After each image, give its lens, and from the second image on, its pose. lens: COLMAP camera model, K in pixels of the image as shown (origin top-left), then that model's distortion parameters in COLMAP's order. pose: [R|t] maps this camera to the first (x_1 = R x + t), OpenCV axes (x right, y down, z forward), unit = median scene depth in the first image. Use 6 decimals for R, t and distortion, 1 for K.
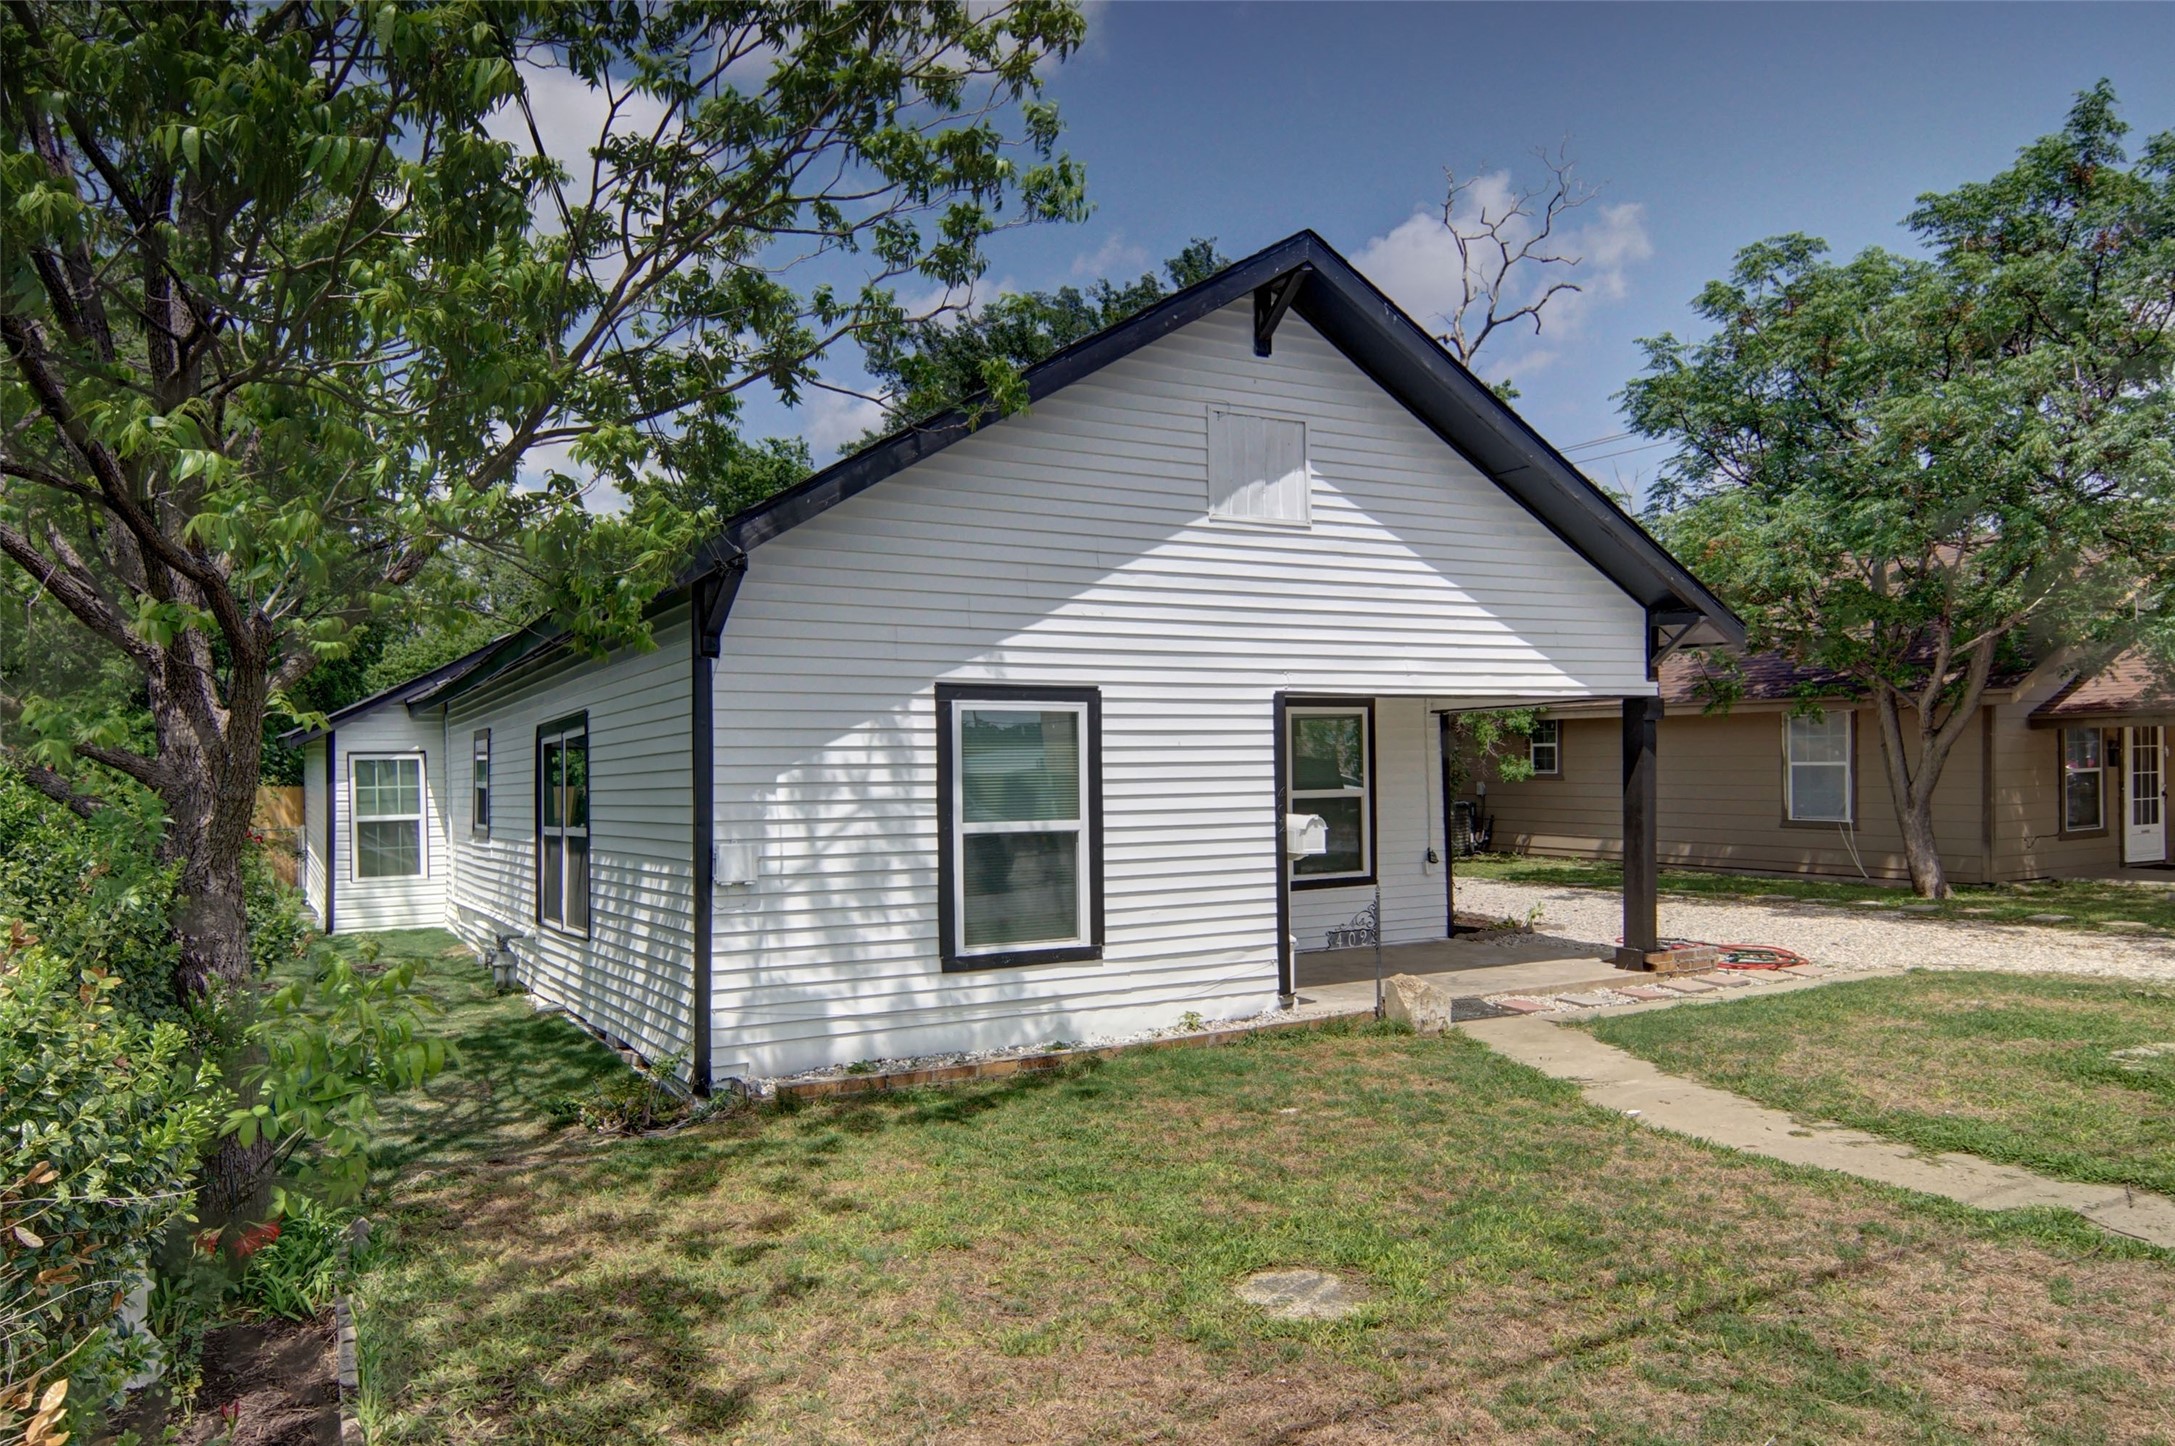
lens RADIAL K [[1476.7, 0, 1068.1], [0, 1476.7, 718.2], [0, 0, 1]] dist [0.004591, -0.004861]
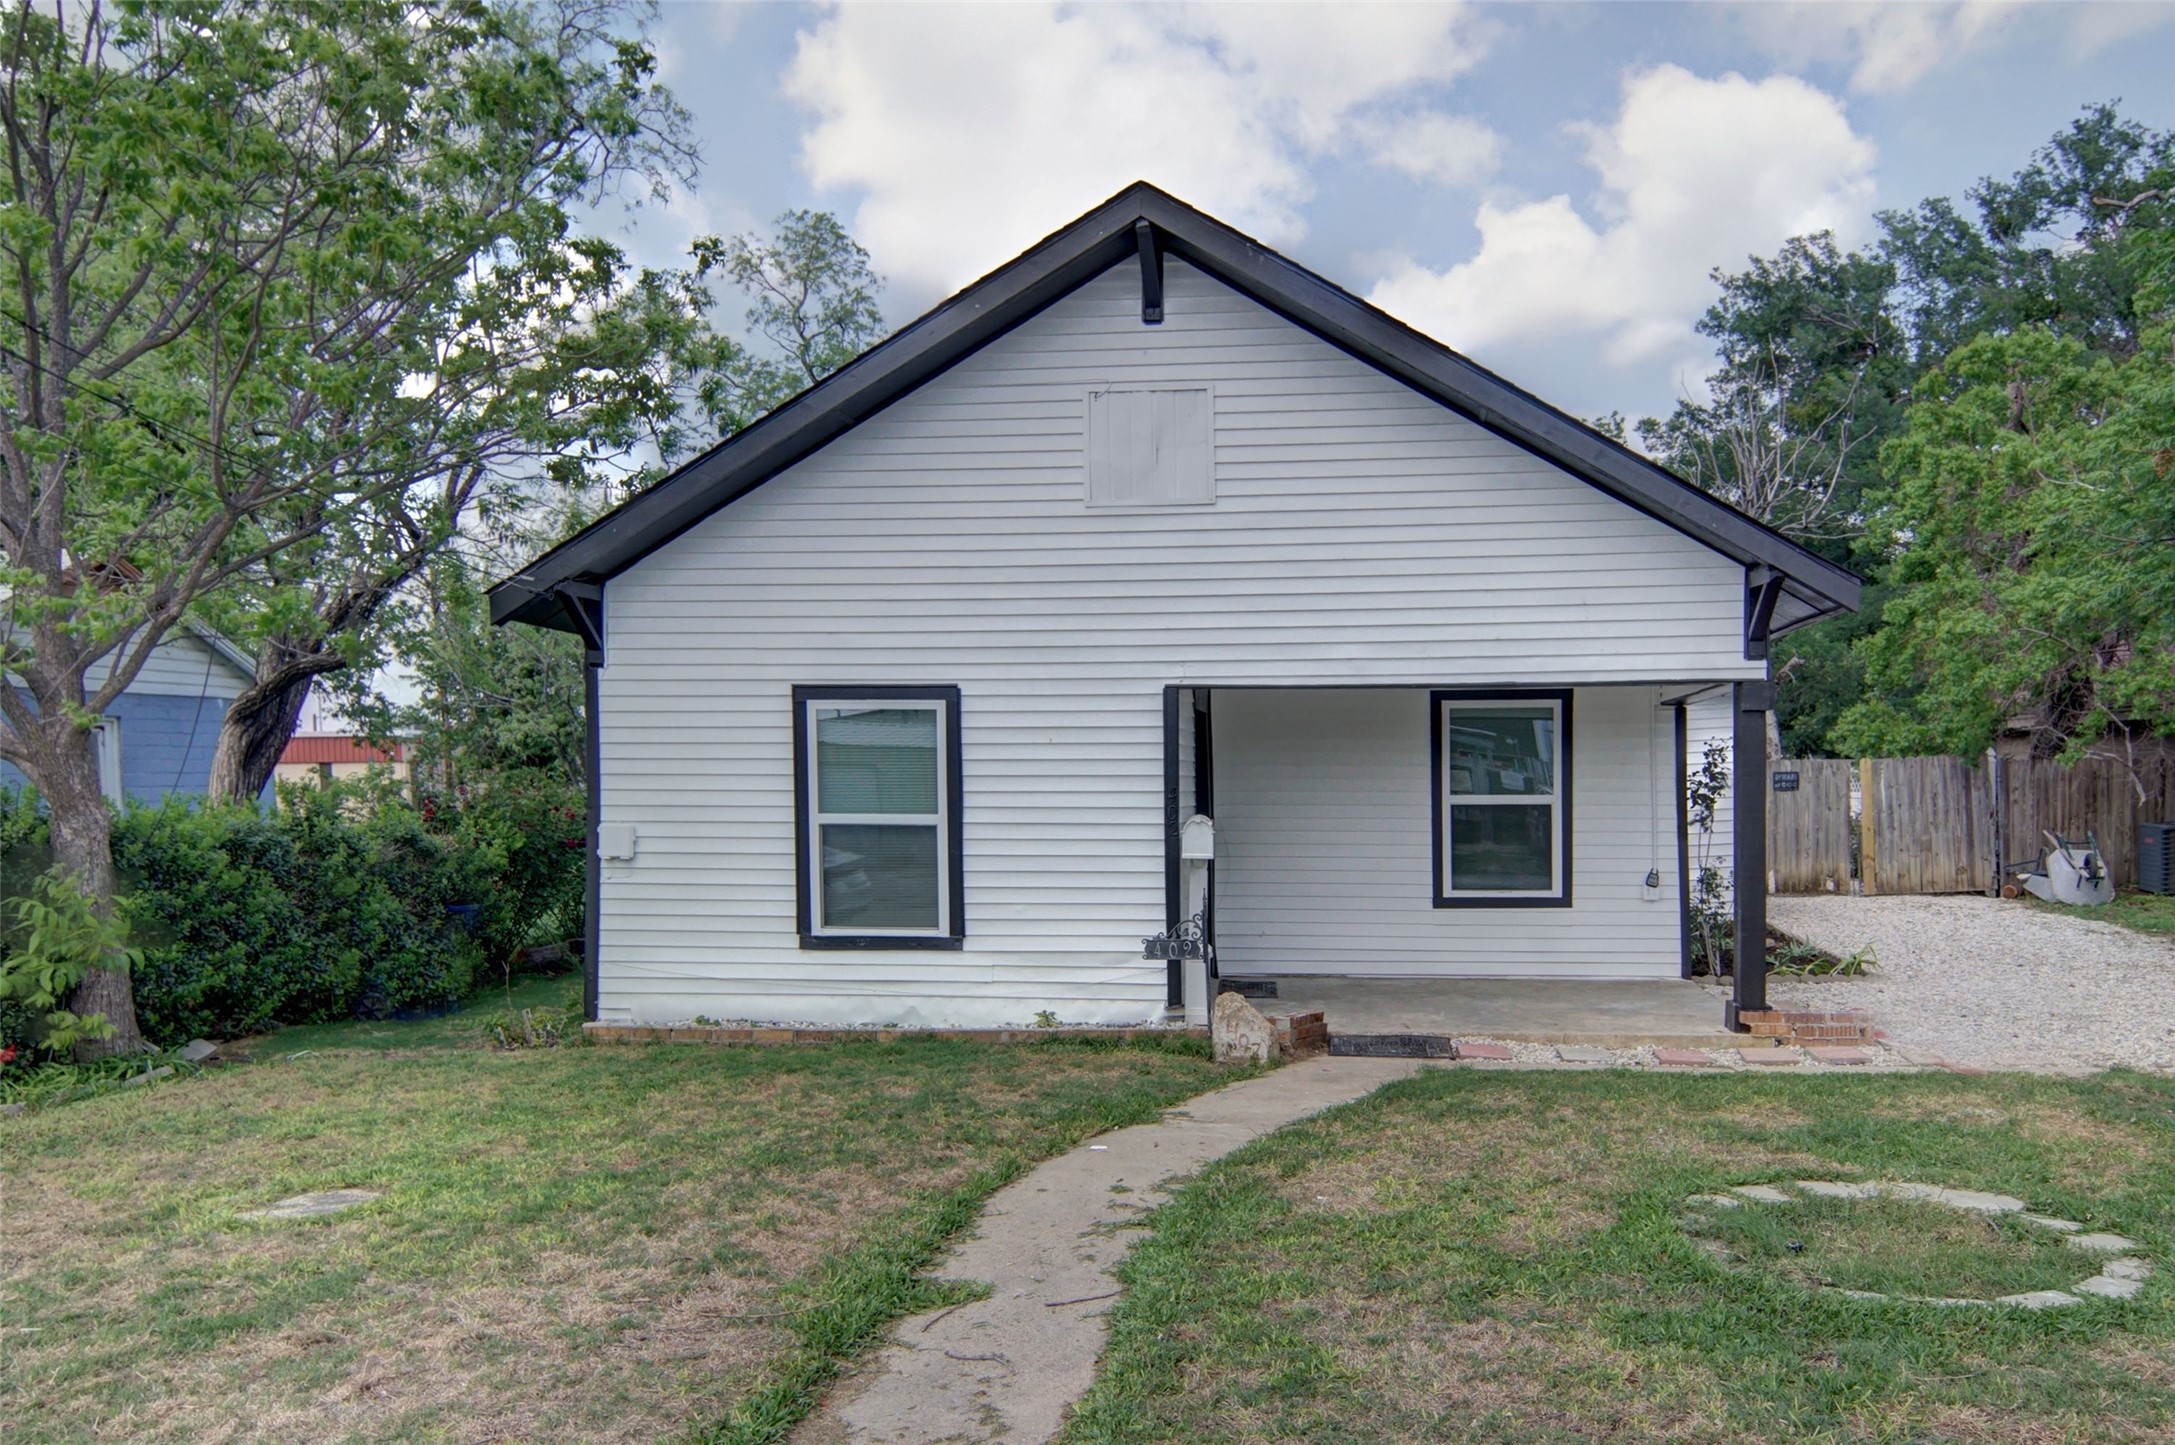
lens RADIAL K [[1476.7, 0, 1060.8], [0, 1476.7, 802.3], [0, 0, 1]] dist [0.004591, -0.004861]
pose [[0.824497, 0.022098, -0.565435, 0.657591], [0.008387, 0.998650, 0.051257, 0.008240], [0.565805, -0.047004, 0.823198, 0.196837]]
